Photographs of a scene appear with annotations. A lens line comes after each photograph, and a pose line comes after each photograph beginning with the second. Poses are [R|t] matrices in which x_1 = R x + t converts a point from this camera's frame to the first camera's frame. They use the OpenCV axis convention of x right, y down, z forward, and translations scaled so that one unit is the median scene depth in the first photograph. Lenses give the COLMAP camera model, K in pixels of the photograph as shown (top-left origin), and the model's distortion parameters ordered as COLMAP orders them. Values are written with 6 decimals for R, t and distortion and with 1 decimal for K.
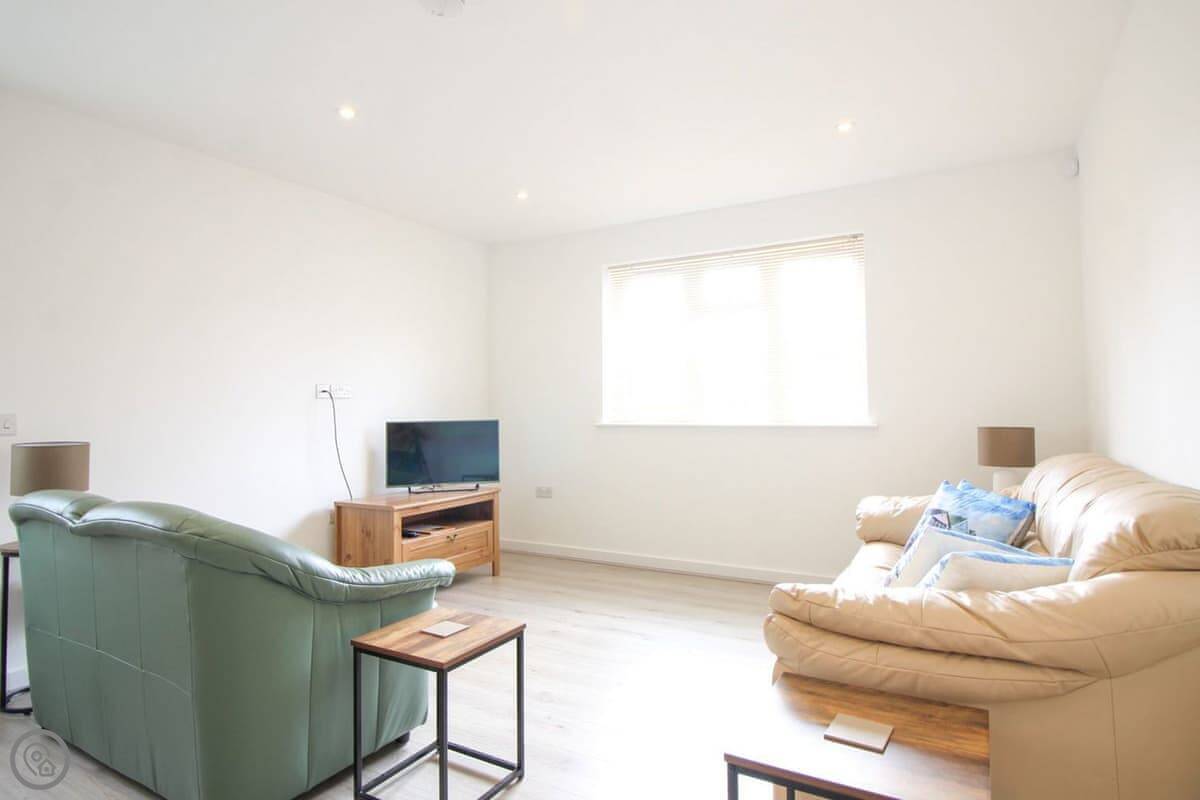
lens RADIAL K [[653.2, 0, 596.6], [0, 653.2, 384.5], [0, 0, 1]] dist [0.003530, -0.006262]
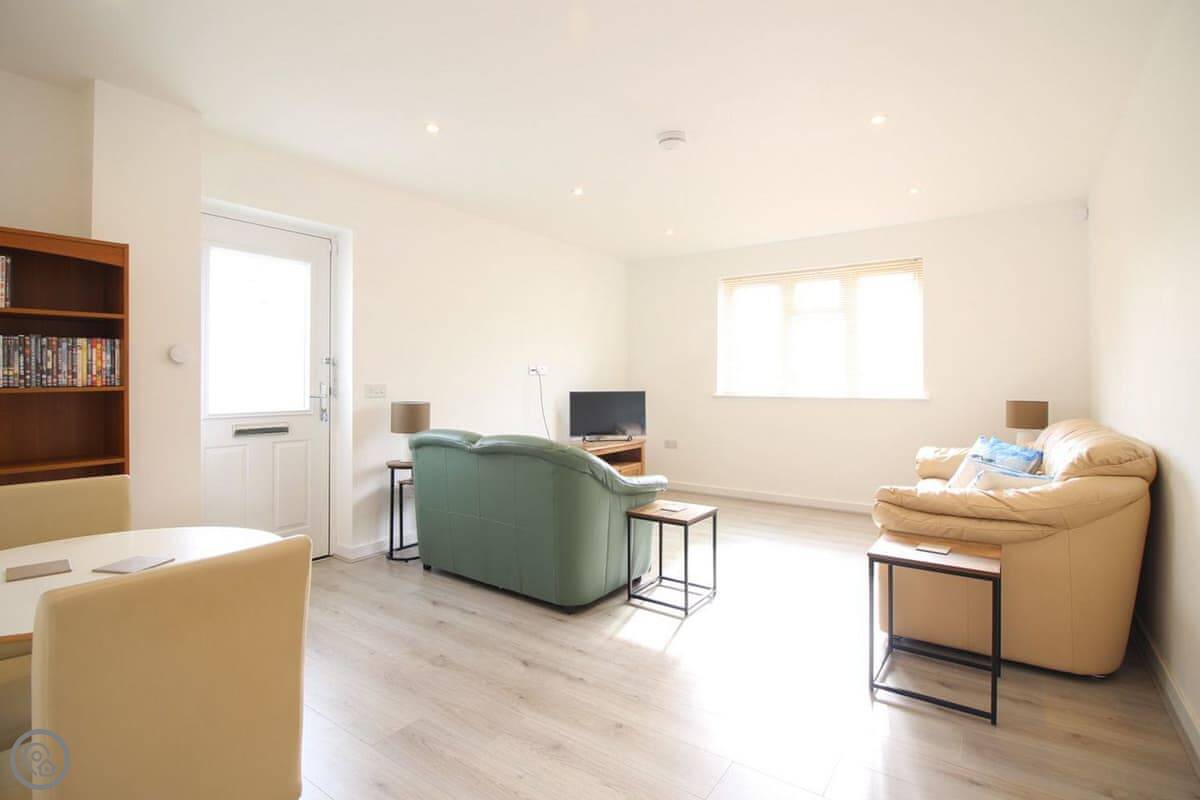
lens RADIAL K [[577.6, 0, 598.5], [0, 577.6, 377.2], [0, 0, 1]] dist [-0.000116, -0.011128]
pose [[0.995240, 0.010349, -0.096908, -0.238213], [-0.007356, 0.999486, 0.031197, -0.024648], [0.097181, -0.030336, 0.994804, -0.442469]]
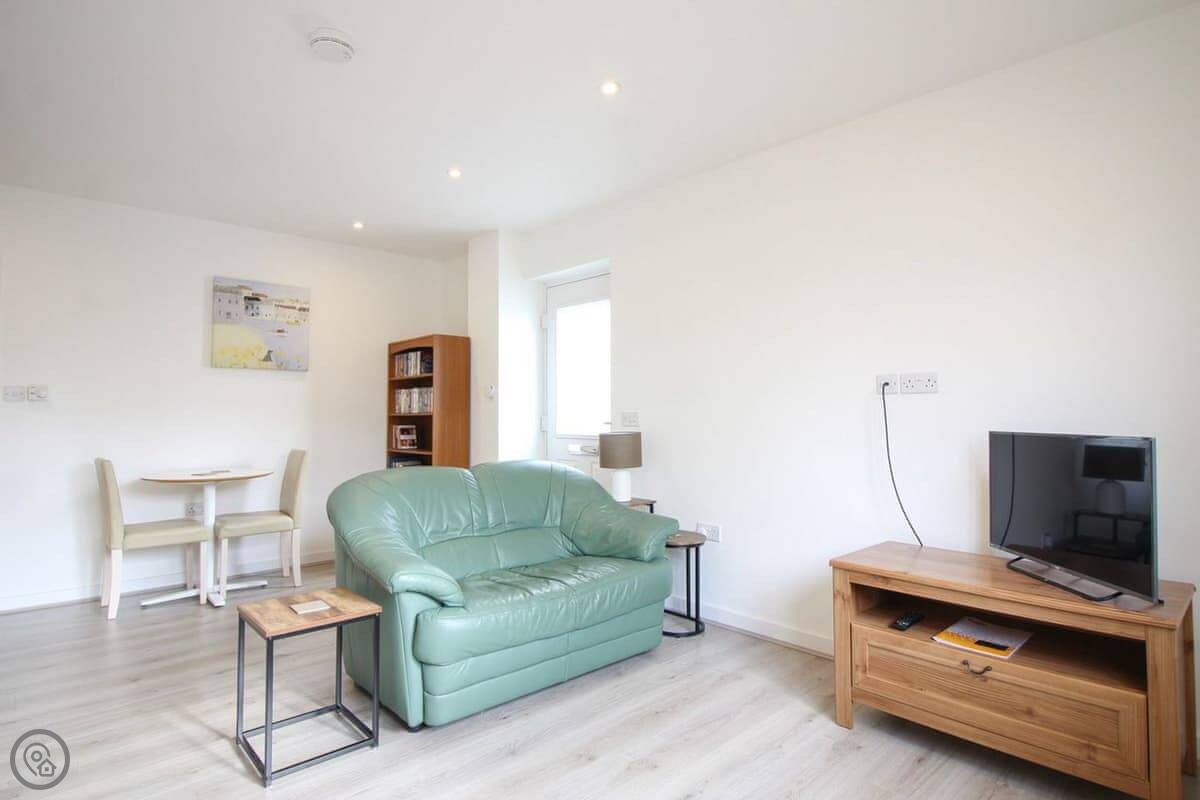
lens RADIAL K [[625.9, 0, 597.0], [0, 625.9, 386.4], [0, 0, 1]] dist [0.000182, -0.001426]
pose [[-0.289725, -0.026040, -0.956756, 0.551099], [0.042034, 0.998319, -0.039900, 0.043797], [0.956186, -0.051776, -0.288143, 1.471490]]
